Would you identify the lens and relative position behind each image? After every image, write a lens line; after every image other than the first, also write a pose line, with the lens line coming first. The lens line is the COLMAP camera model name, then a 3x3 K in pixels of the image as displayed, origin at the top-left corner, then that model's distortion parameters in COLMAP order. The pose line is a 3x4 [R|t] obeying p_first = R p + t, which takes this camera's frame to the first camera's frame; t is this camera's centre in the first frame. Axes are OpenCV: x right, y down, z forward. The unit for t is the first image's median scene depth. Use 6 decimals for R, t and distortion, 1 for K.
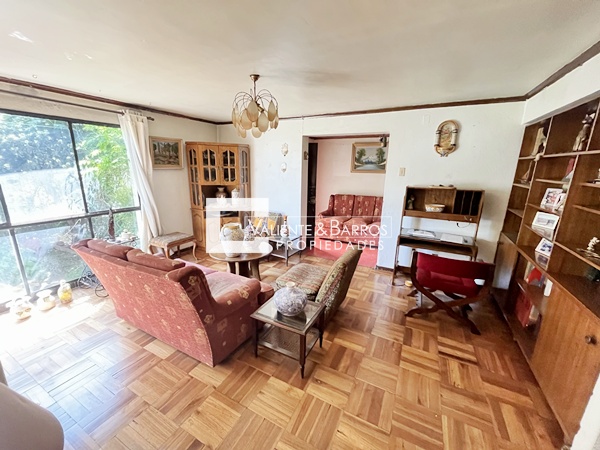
lens RADIAL K [[240.9, 0, 299.6], [0, 240.9, 225.0], [0, 0, 1]] dist [-0.000273, -0.000024]
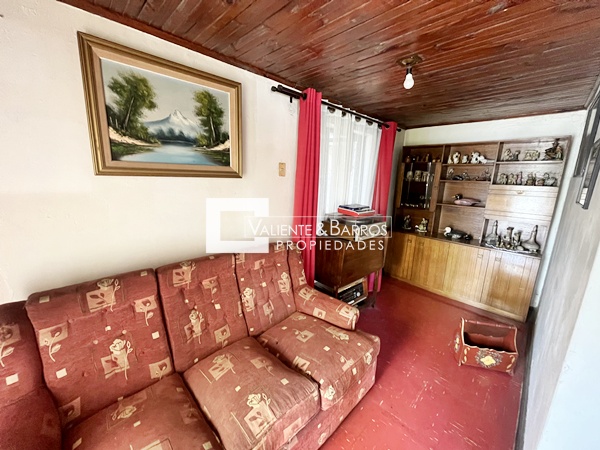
lens RADIAL K [[240.9, 0, 299.6], [0, 240.9, 224.2], [0, 0, 1]] dist [-0.000273, -0.000024]
pose [[0.308693, -0.197830, 0.930361, 0.062010], [0.200091, 0.969750, 0.139815, -0.175269], [-0.929877, 0.142997, 0.338939, 0.788053]]
